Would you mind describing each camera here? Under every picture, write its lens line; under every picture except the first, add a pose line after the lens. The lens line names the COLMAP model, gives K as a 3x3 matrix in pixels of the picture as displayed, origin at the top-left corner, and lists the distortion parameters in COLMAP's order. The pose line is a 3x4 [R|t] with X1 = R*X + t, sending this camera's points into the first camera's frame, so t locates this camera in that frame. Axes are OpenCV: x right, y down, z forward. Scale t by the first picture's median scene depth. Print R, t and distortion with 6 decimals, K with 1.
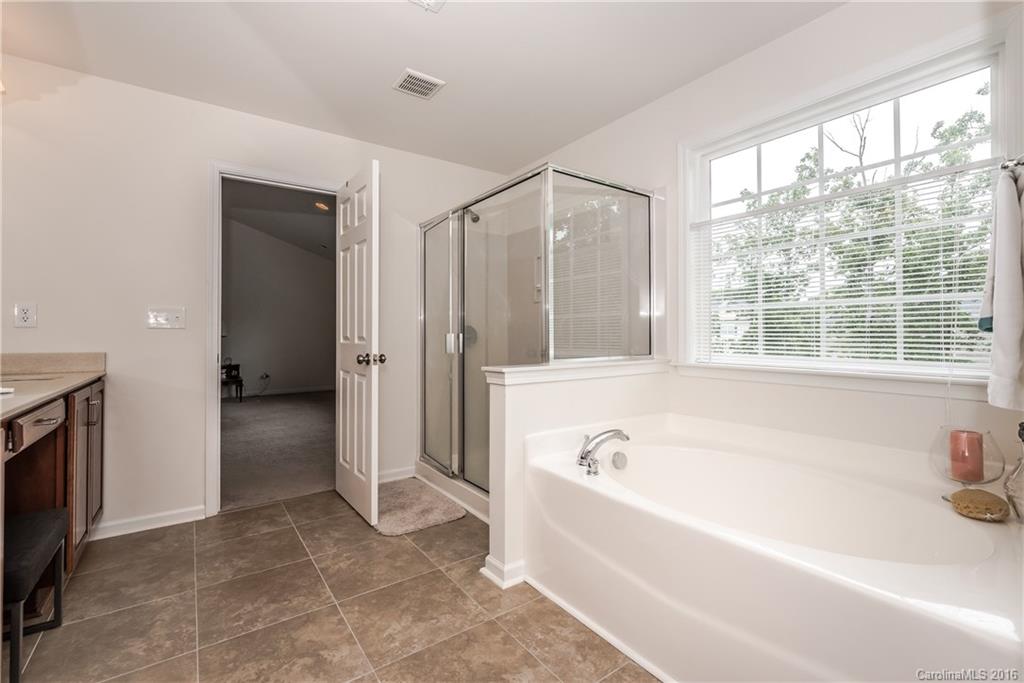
lens RADIAL K [[450.1, 0, 510.4], [0, 450.1, 351.2], [0, 0, 1]] dist [-0.002577, -0.000391]
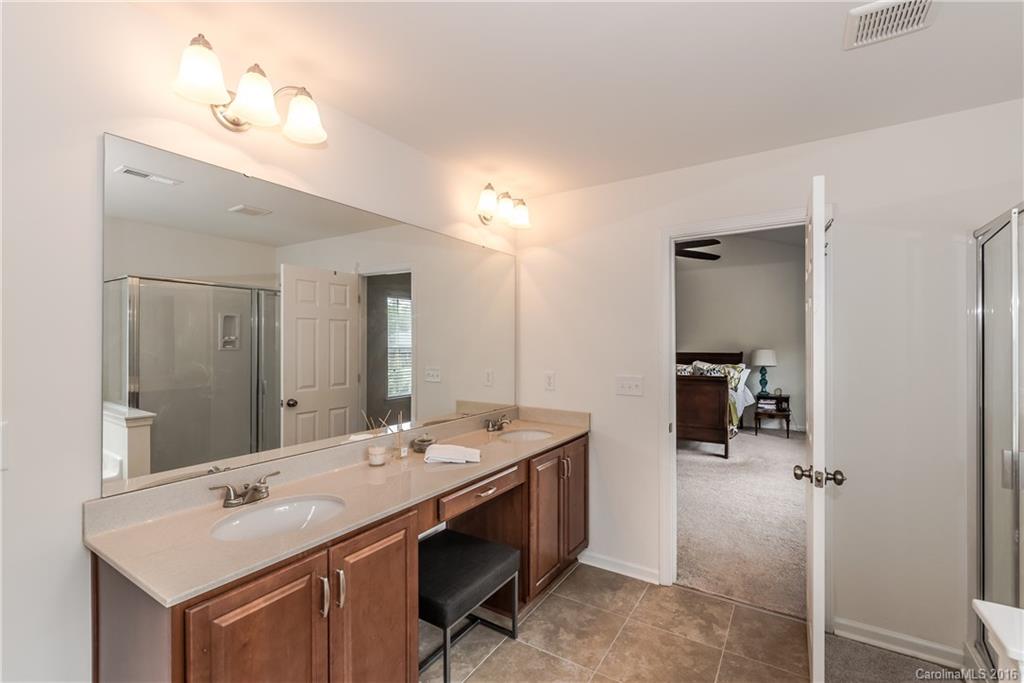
lens RADIAL K [[450.1, 0, 510.4], [0, 450.1, 351.2], [0, 0, 1]] dist [-0.002577, -0.000391]
pose [[0.378640, 0.010682, -0.925482, 0.130248], [-0.026415, 0.999651, 0.000731, -0.155414], [0.925167, 0.024169, 0.378790, 0.336445]]
